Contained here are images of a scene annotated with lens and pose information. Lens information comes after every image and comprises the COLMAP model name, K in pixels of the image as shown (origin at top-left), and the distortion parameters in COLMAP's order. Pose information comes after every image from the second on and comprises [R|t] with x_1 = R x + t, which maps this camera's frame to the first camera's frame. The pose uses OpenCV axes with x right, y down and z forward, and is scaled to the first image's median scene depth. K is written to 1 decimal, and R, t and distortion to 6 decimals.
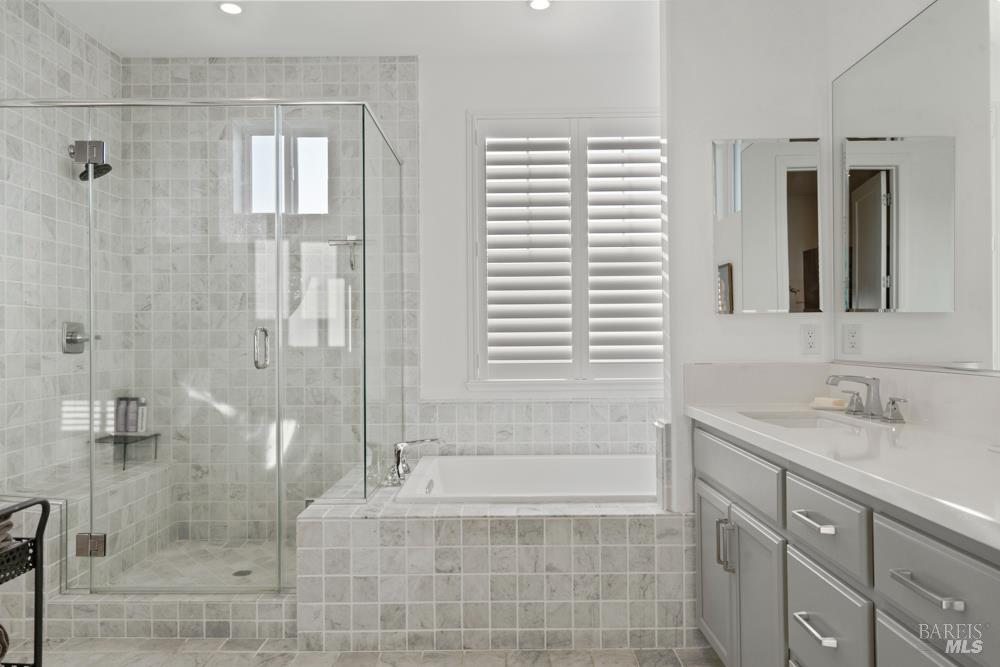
lens RADIAL K [[658.7, 0, 499.9], [0, 658.7, 333.4], [0, 0, 1]] dist [0.011387, -0.001808]
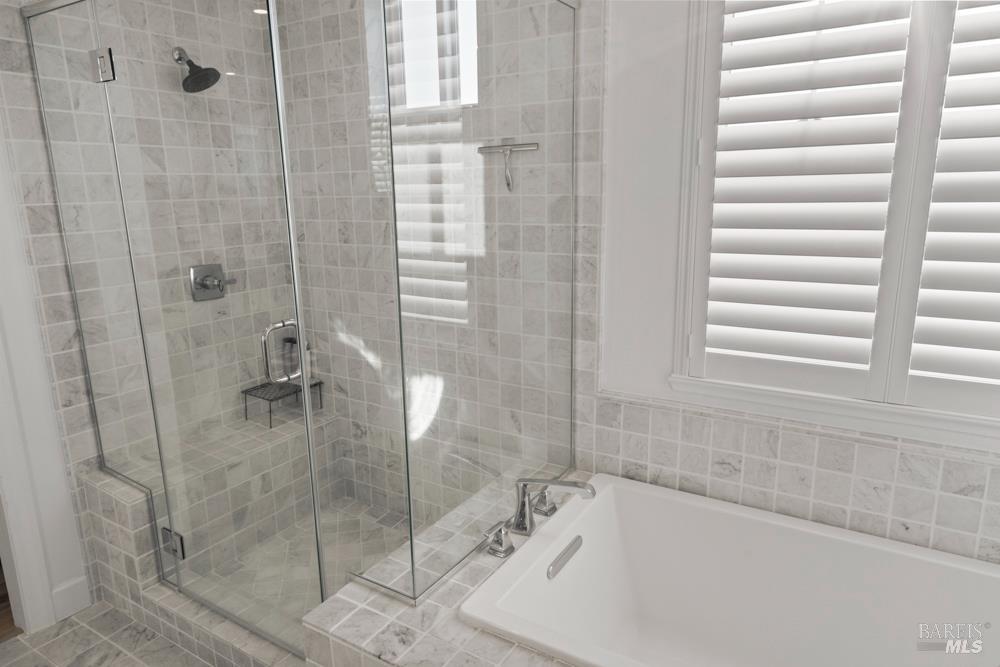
lens RADIAL K [[632.1, 0, 500.1], [0, 632.1, 332.4], [0, 0, 1]] dist [0.004343, 0.002446]
pose [[0.854198, 0.109257, -0.508339, 0.111495], [0.012385, 0.973121, 0.229963, -0.104648], [0.519800, -0.202730, 0.829885, 0.433697]]
